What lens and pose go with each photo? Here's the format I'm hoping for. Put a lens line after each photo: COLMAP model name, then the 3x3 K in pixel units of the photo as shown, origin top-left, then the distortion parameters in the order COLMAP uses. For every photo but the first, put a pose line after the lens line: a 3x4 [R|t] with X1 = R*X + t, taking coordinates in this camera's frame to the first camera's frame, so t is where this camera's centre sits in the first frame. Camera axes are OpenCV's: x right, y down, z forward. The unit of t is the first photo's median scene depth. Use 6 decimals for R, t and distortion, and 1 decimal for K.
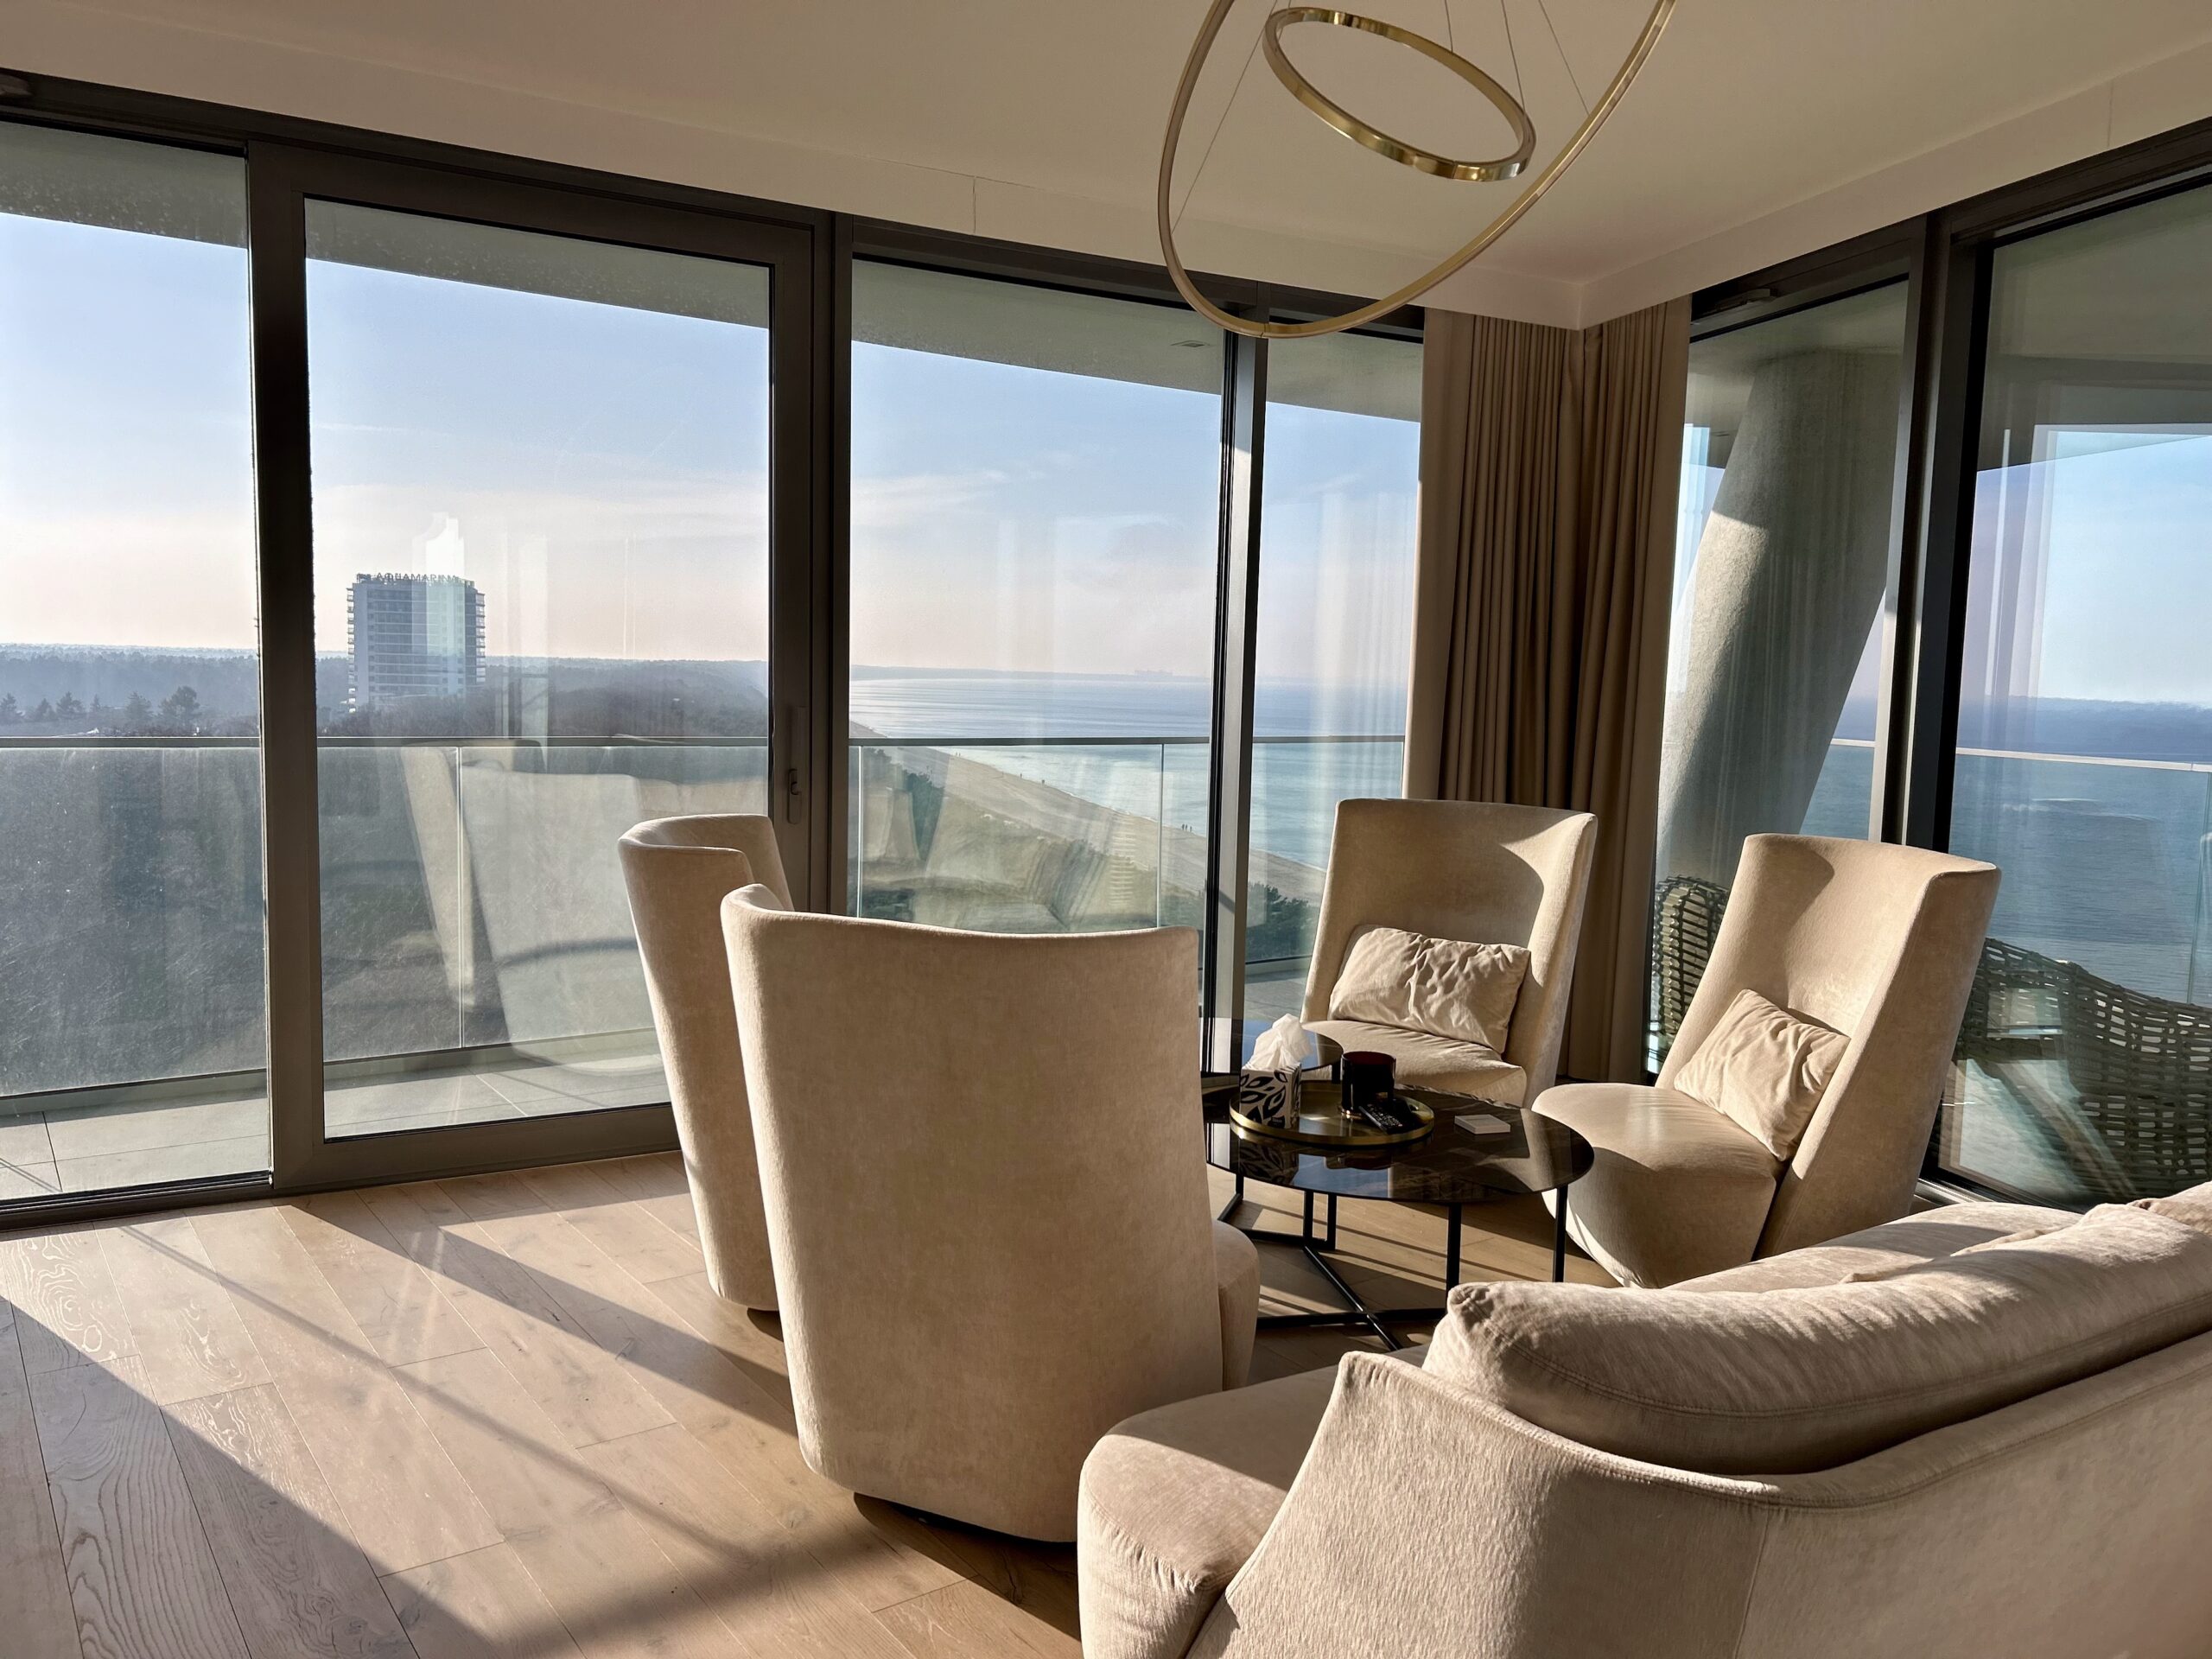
lens RADIAL K [[1683.7, 0, 1105.9], [0, 1683.7, 815.9], [0, 0, 1]] dist [0.015424, -0.003790]
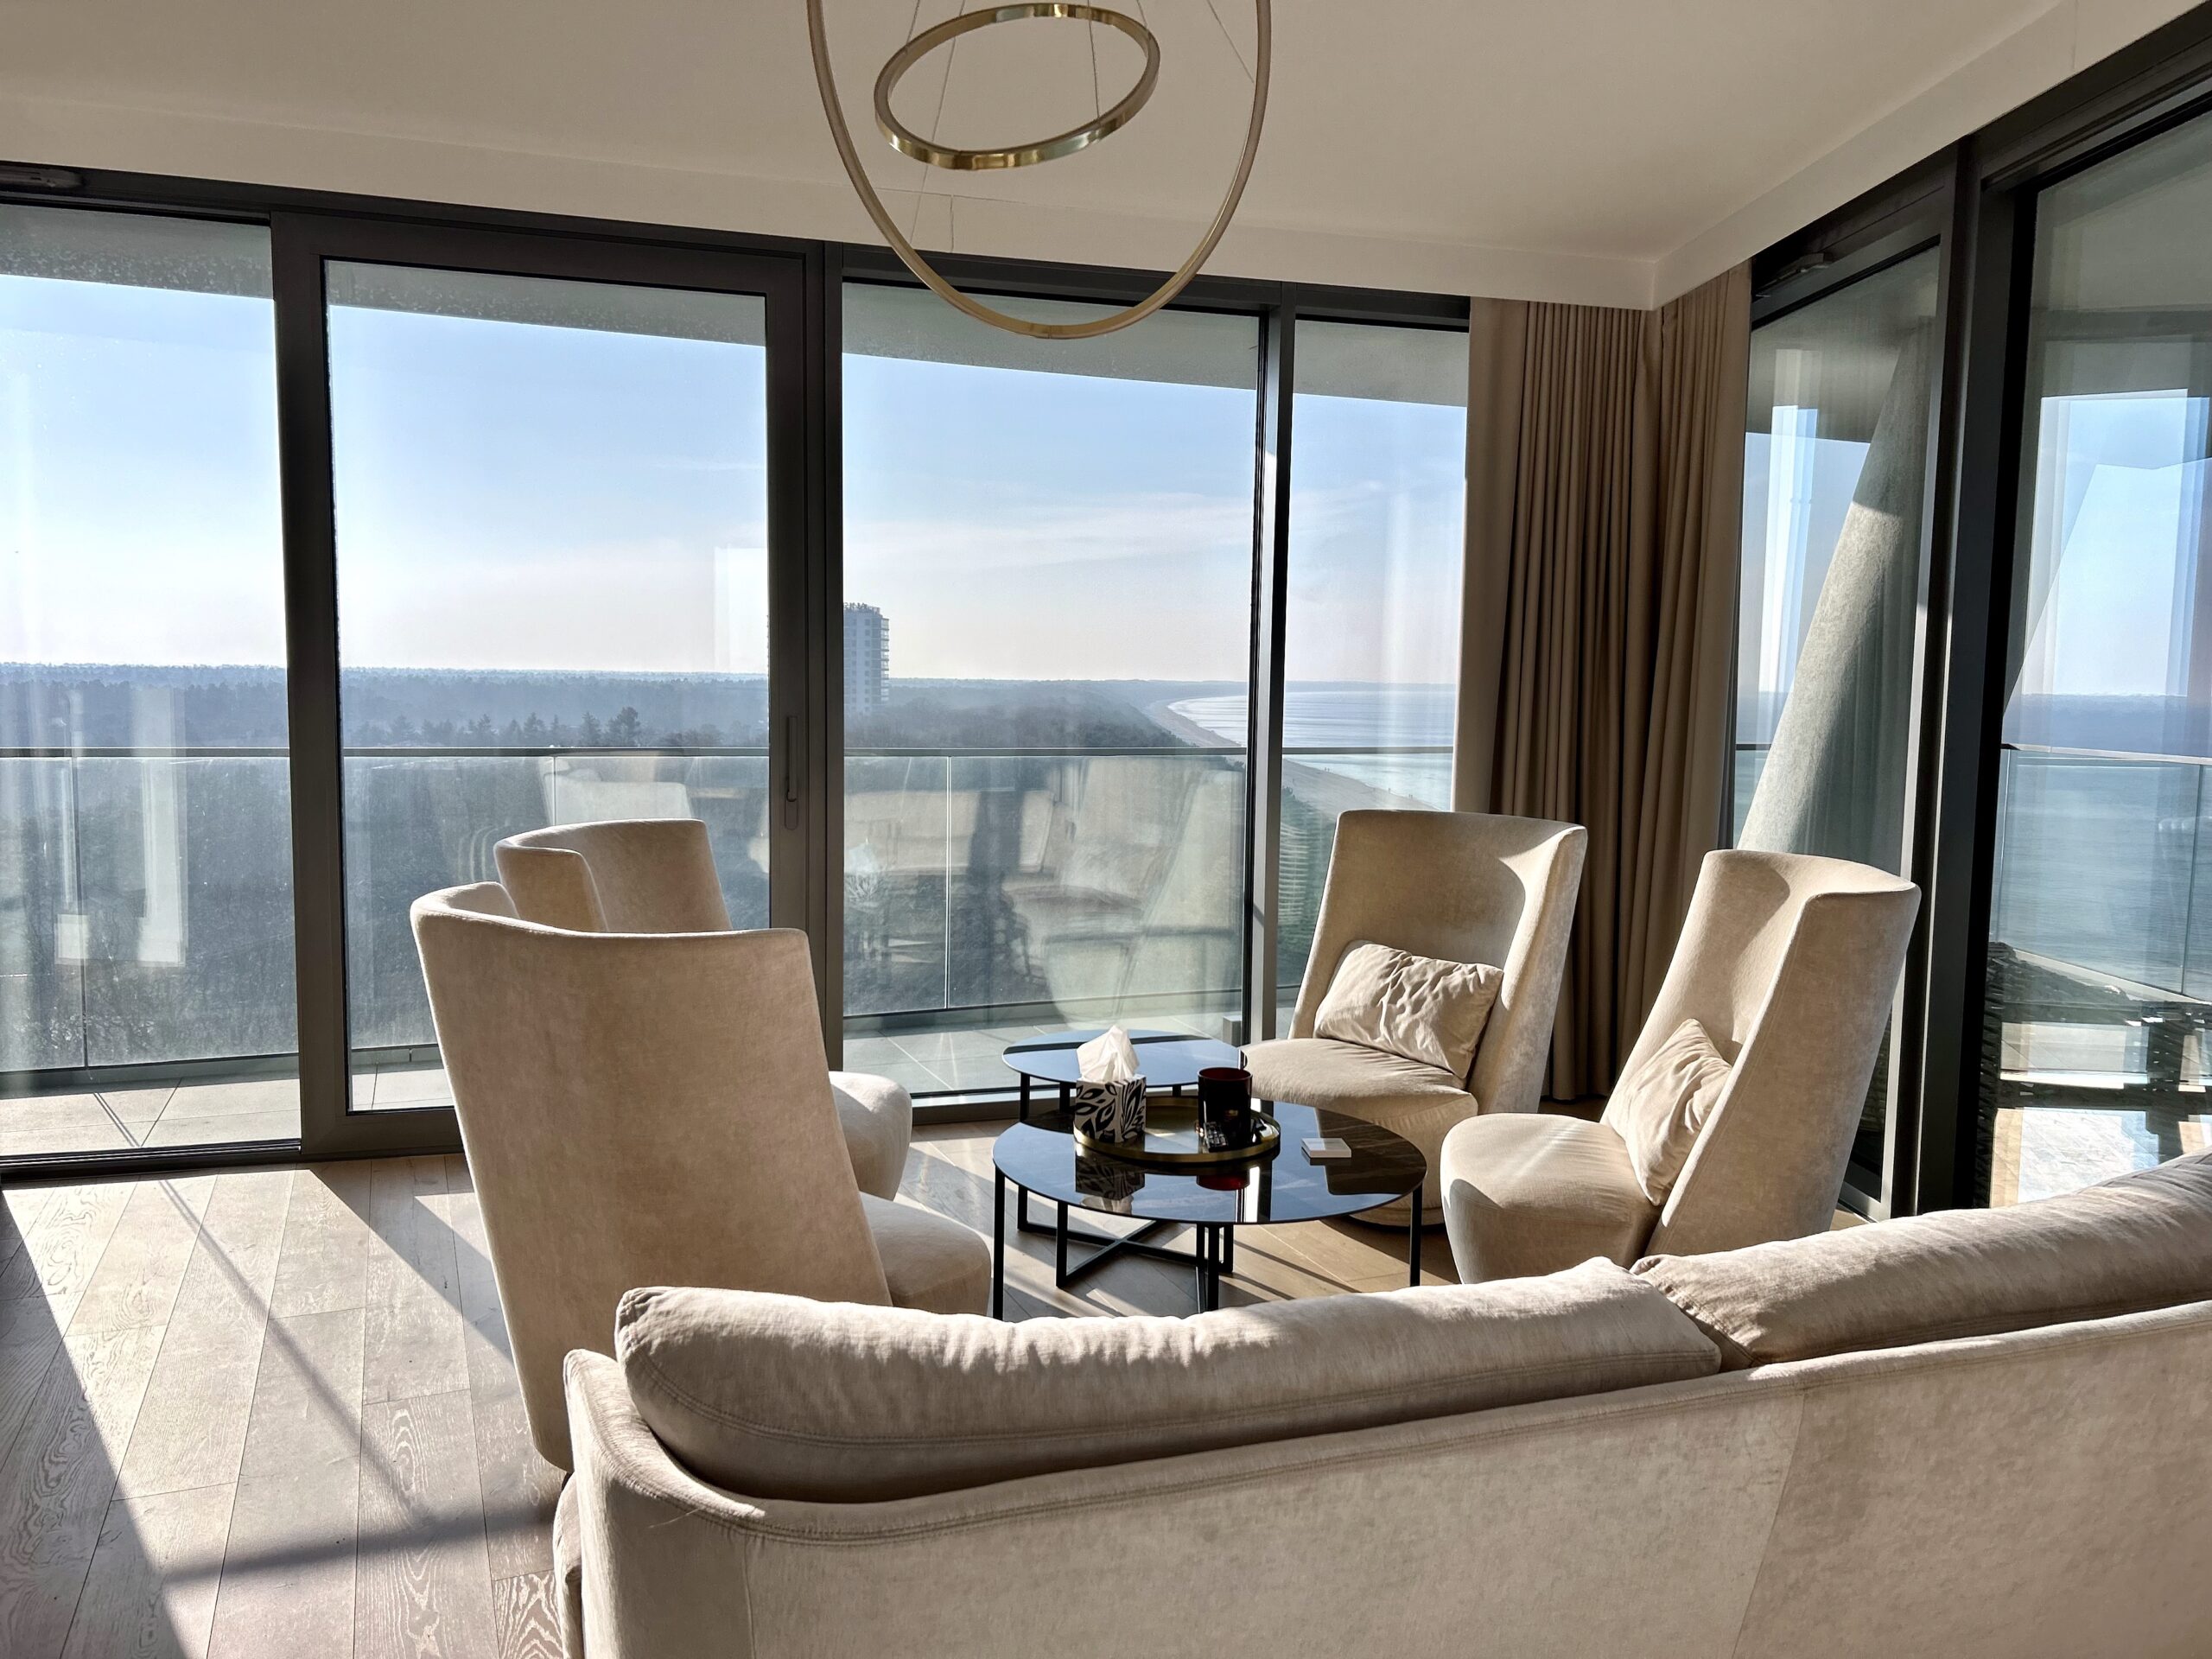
lens RADIAL K [[1674.8, 0, 1106.0], [0, 1674.8, 829.5], [0, 0, 1]] dist [0.060671, -0.090423]
pose [[0.976023, 0.008650, -0.217496, 0.240489], [-0.008752, 0.999962, 0.000496, 0.001693], [0.217492, 0.001420, 0.976061, 0.031095]]
